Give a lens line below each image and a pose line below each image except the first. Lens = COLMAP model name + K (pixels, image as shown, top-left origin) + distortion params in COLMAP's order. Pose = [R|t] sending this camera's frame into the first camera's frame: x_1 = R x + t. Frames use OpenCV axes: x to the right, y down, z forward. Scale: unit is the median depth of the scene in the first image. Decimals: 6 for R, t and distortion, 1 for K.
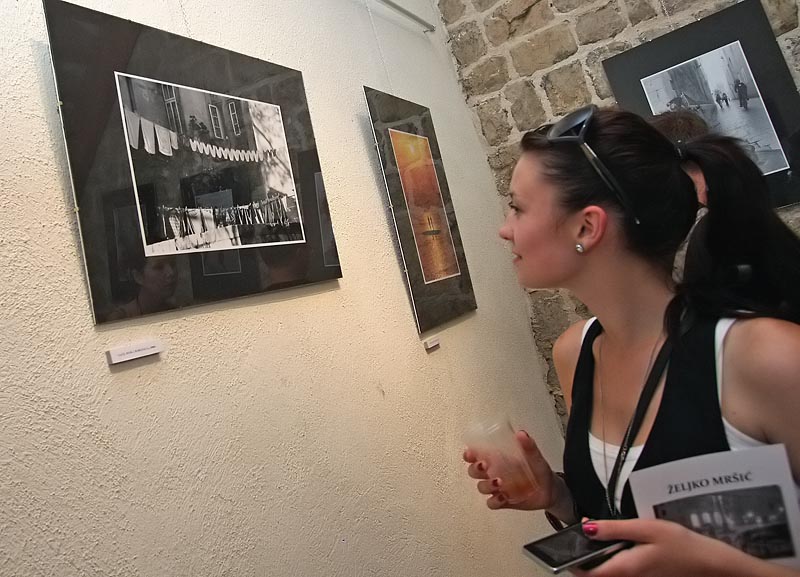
lens RADIAL K [[629.4, 0, 308.1], [0, 629.4, 234.7], [0, 0, 1]] dist [-0.011477, 0.008350]
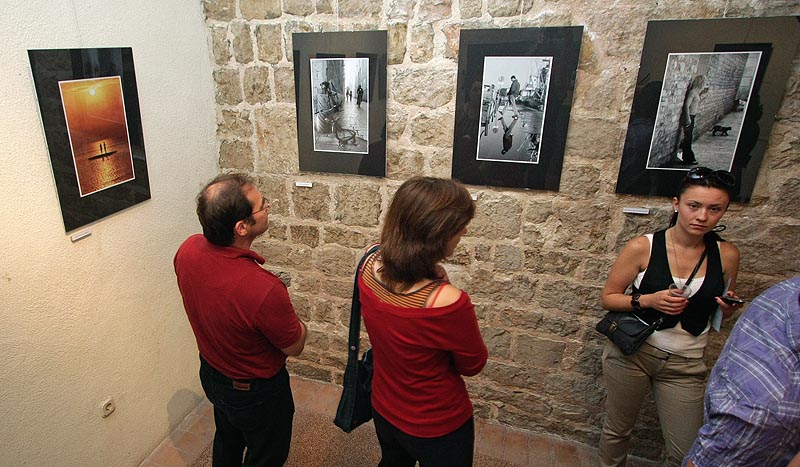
lens RADIAL K [[467.1, 0, 352.2], [0, 467.1, 243.7], [0, 0, 1]] dist [-0.014693, 0.002266]
pose [[0.939535, 0.142519, 0.311389, 0.587414], [-0.273311, 0.859934, 0.431062, -0.604880], [-0.206339, -0.490103, 0.846890, -0.148735]]
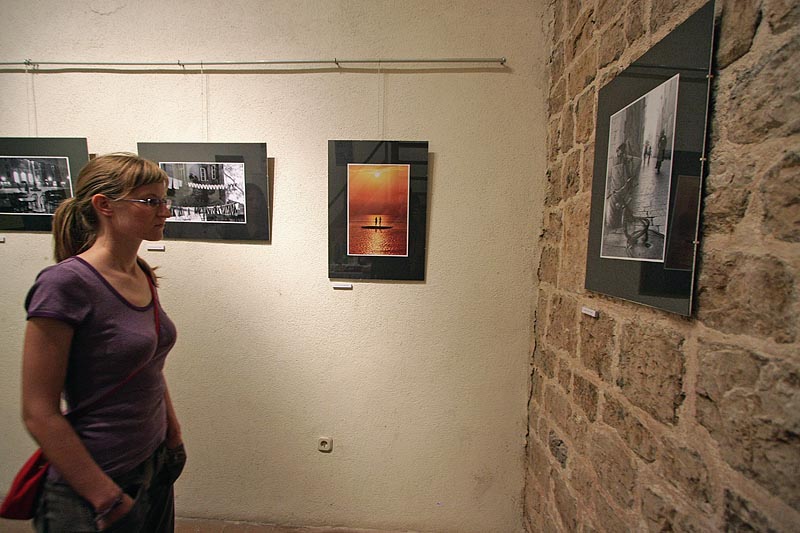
lens RADIAL K [[367.0, 0, 396.1], [0, 367.0, 261.3], [0, 0, 1]] dist [-0.012904, 0.000486]
pose [[0.516570, 0.325928, -0.791787, 1.412205], [-0.053818, 0.935251, 0.349871, -0.363306], [0.854552, -0.138121, 0.500663, 0.742636]]
